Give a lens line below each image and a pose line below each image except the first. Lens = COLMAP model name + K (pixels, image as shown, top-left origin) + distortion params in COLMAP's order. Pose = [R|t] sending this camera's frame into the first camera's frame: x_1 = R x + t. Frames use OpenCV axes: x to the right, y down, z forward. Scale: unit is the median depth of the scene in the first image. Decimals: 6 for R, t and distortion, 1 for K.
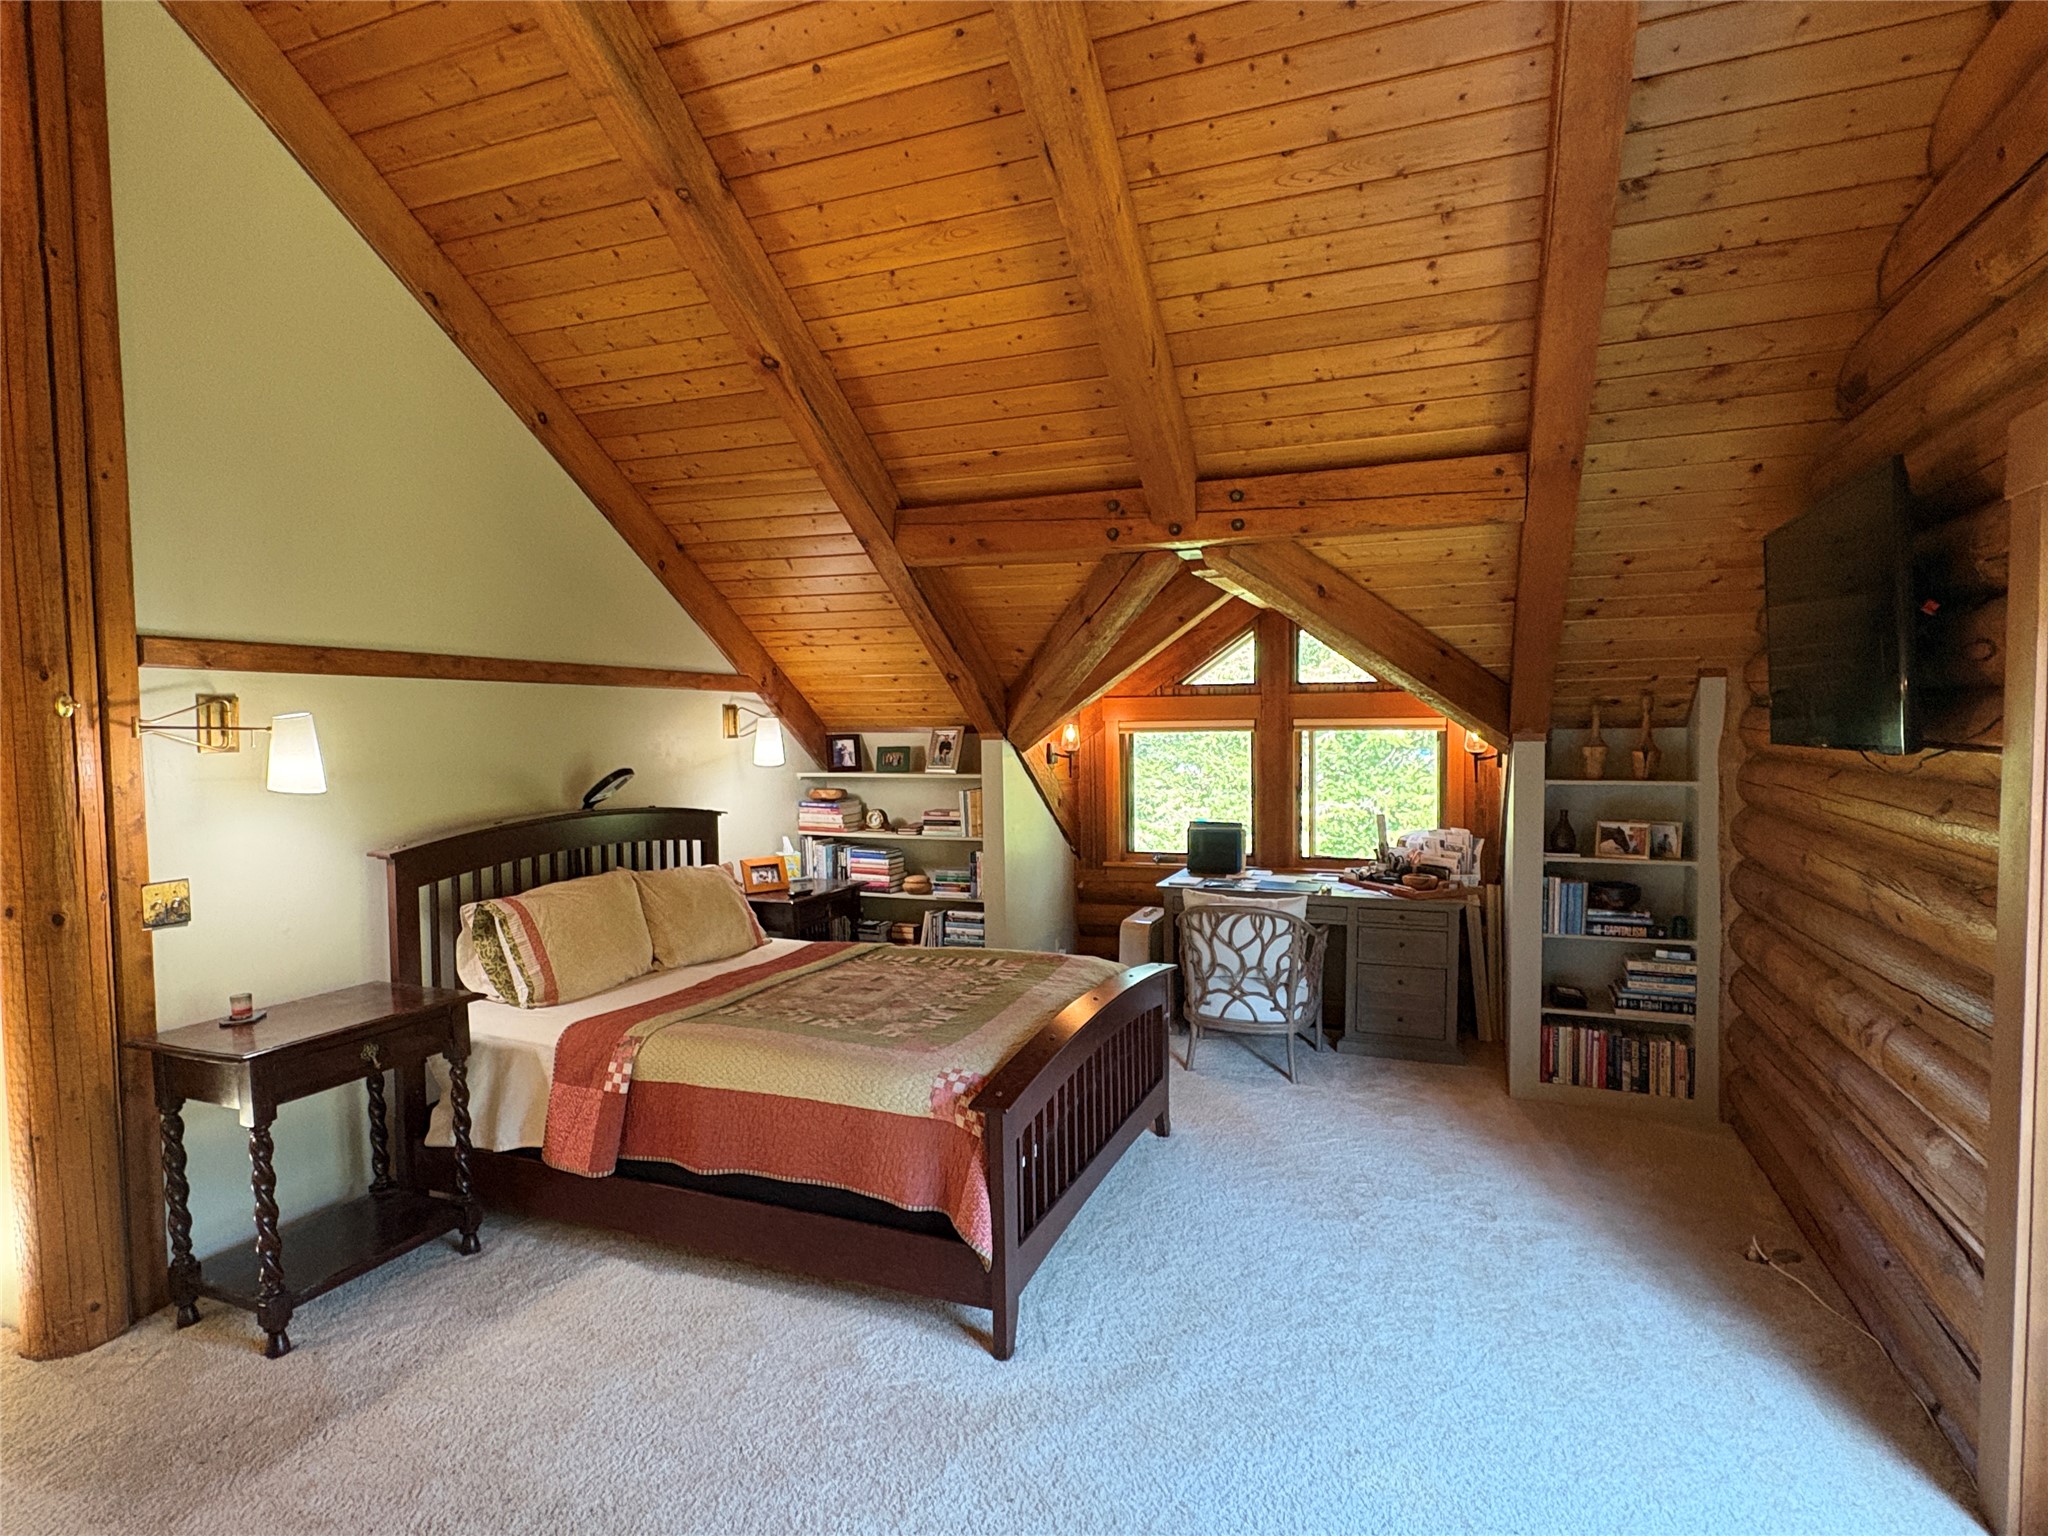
lens RADIAL K [[1085.9, 0, 1025.3], [0, 1085.9, 770.1], [0, 0, 1]] dist [-0.004389, -0.000219]
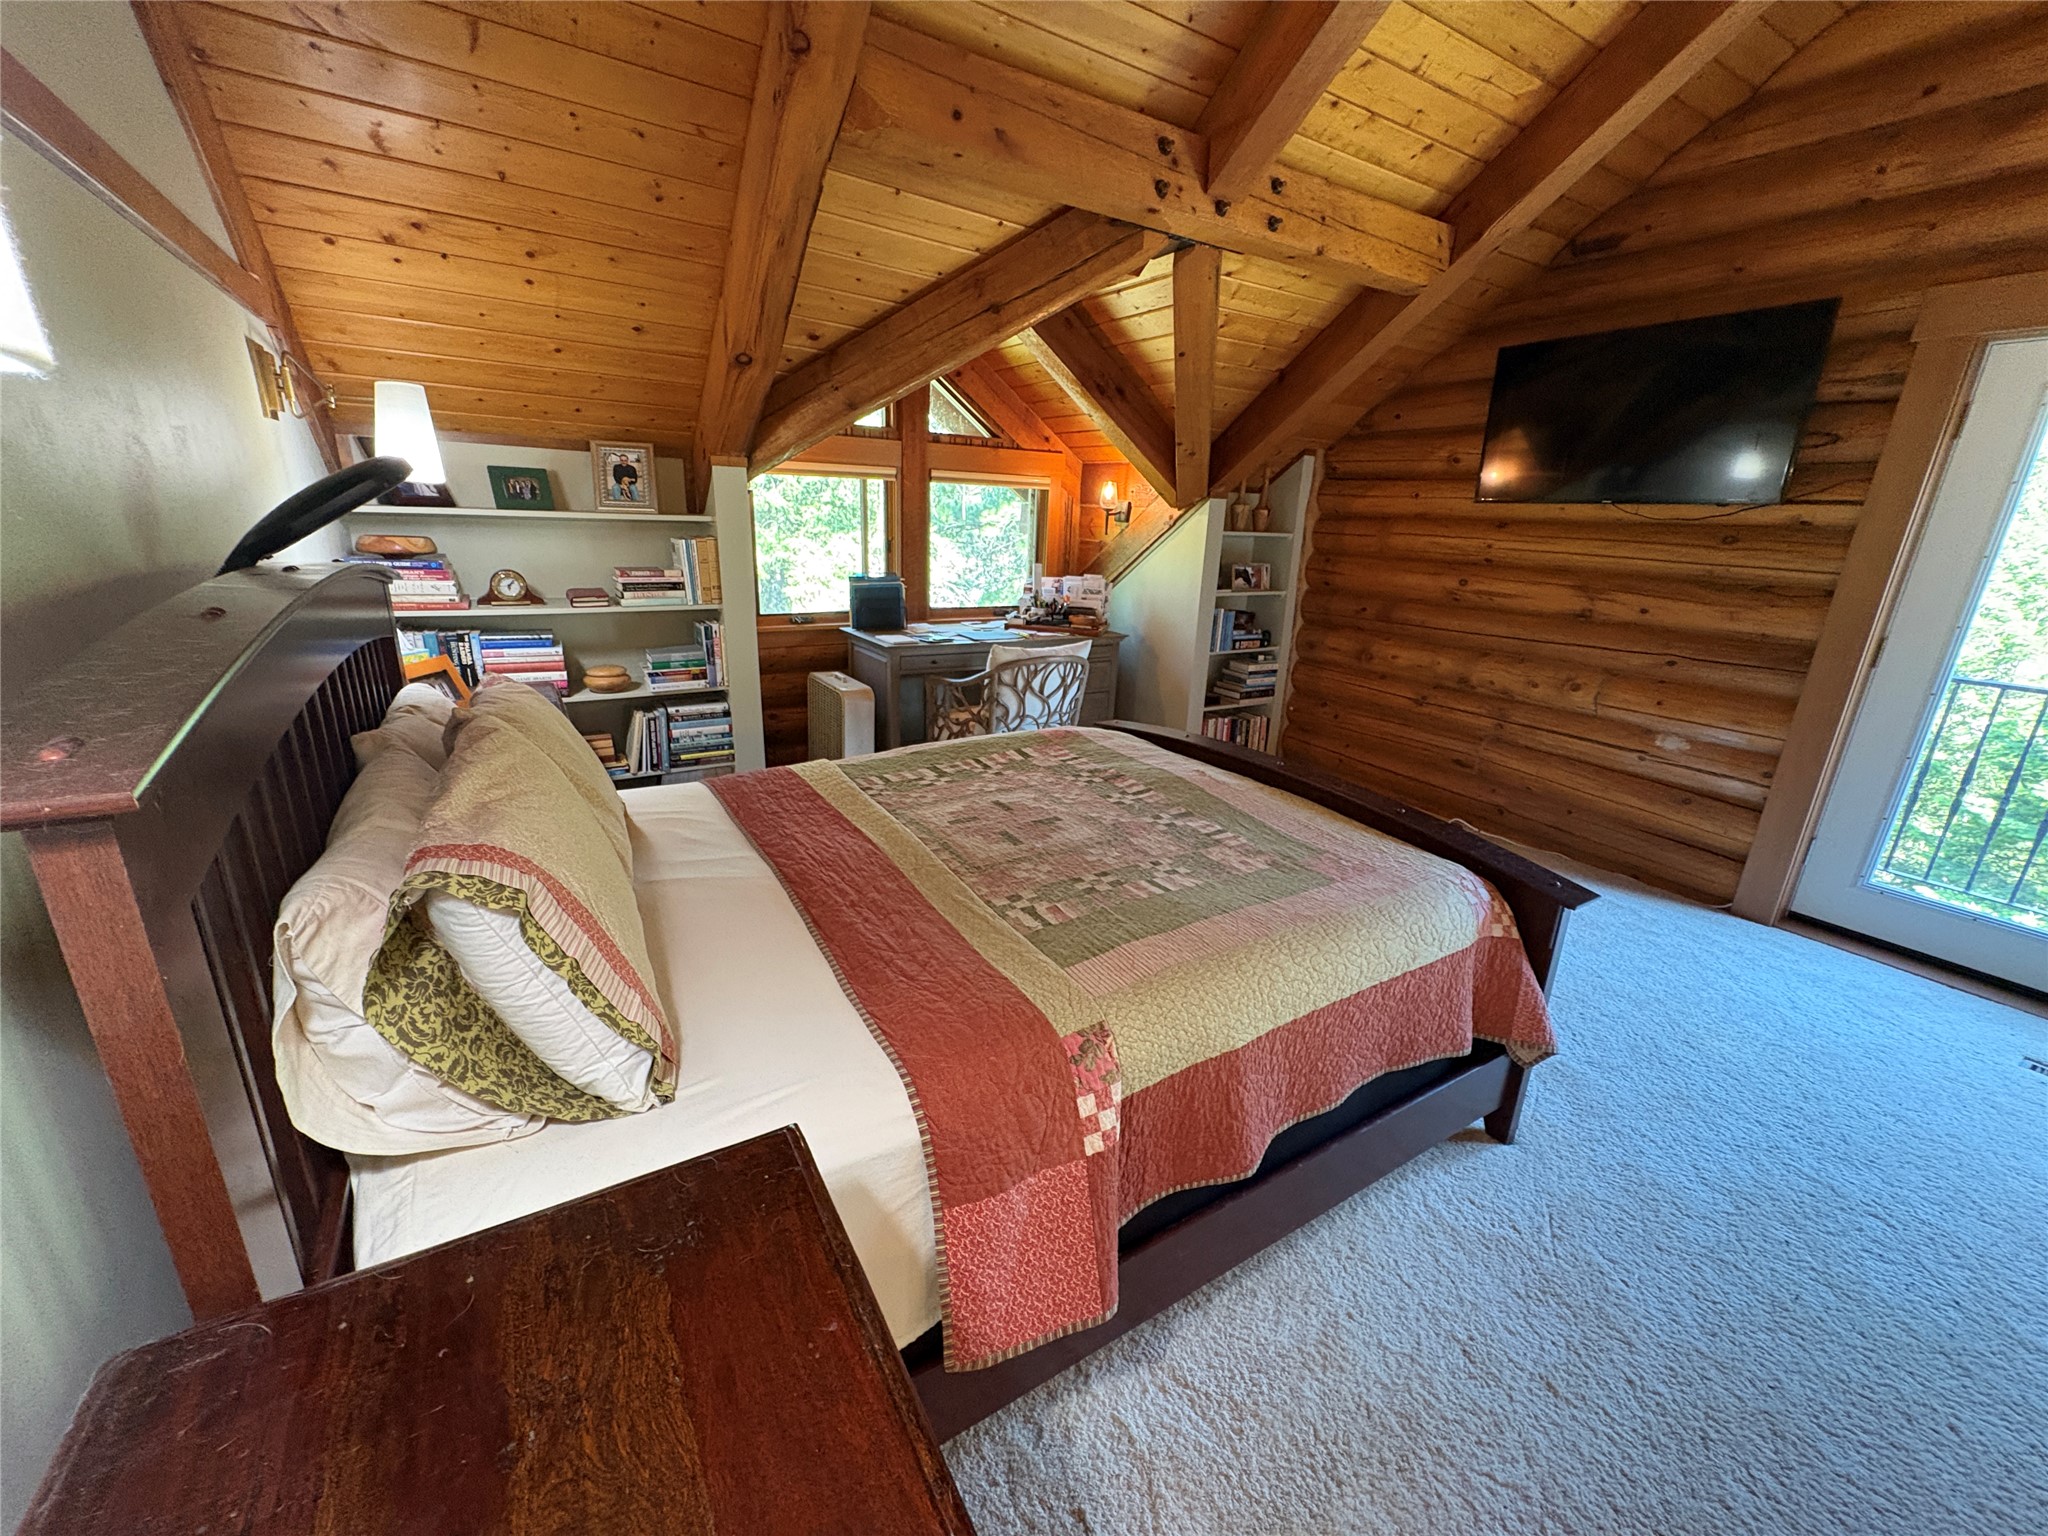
lens RADIAL K [[811.8, 0, 1028.5], [0, 811.8, 769.5], [0, 0, 1]] dist [0.002398, -0.000053]
pose [[0.591724, -0.212515, 0.777625, -0.426738], [-0.006262, 0.963386, 0.268046, 0.023012], [-0.806116, -0.163479, 0.568728, 0.557797]]
